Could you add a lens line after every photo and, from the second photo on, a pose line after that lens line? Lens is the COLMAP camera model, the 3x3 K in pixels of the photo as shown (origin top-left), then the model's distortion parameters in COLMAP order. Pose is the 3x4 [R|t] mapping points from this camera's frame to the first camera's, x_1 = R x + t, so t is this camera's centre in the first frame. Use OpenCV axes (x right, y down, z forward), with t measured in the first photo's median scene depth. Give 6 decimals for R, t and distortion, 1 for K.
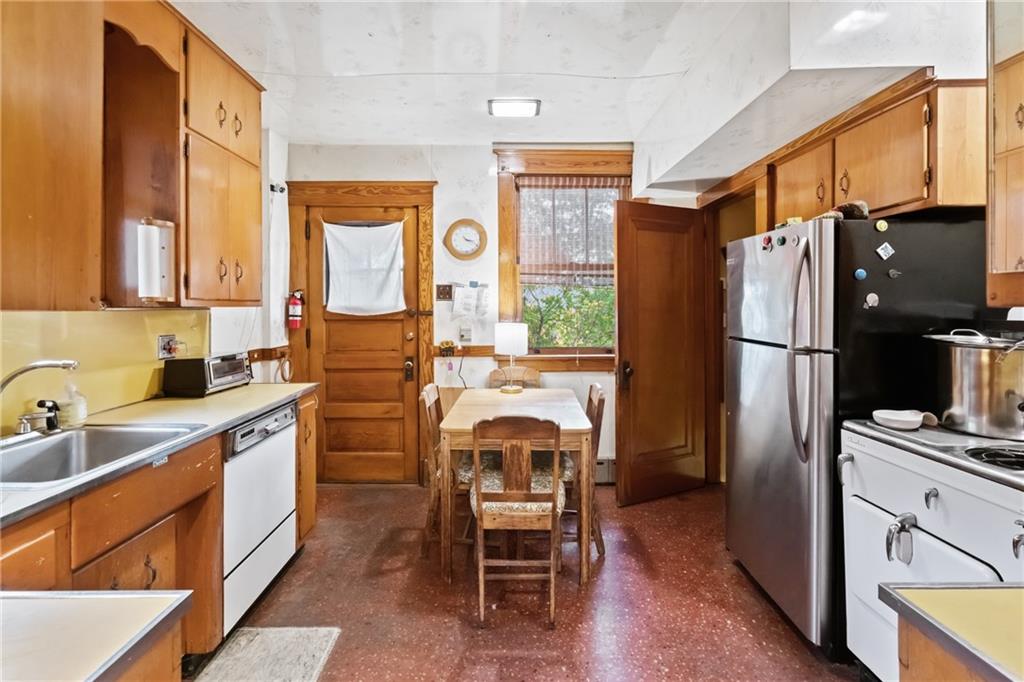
lens RADIAL K [[473.8, 0, 505.6], [0, 473.8, 310.9], [0, 0, 1]] dist [-0.001020, 0.000954]
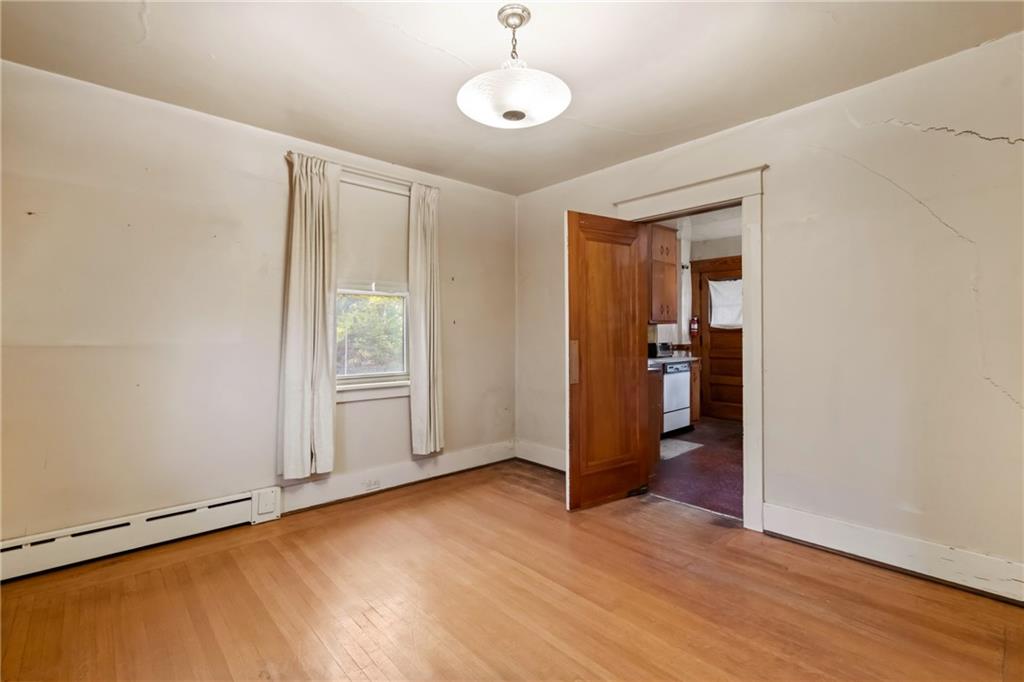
lens RADIAL K [[473.8, 0, 506.1], [0, 473.8, 332.6], [0, 0, 1]] dist [-0.001020, 0.000954]
pose [[0.666654, -0.002644, -0.745363, 0.522087], [-0.002361, 0.999981, -0.005659, 0.038585], [0.745364, 0.005533, 0.666635, -0.931843]]
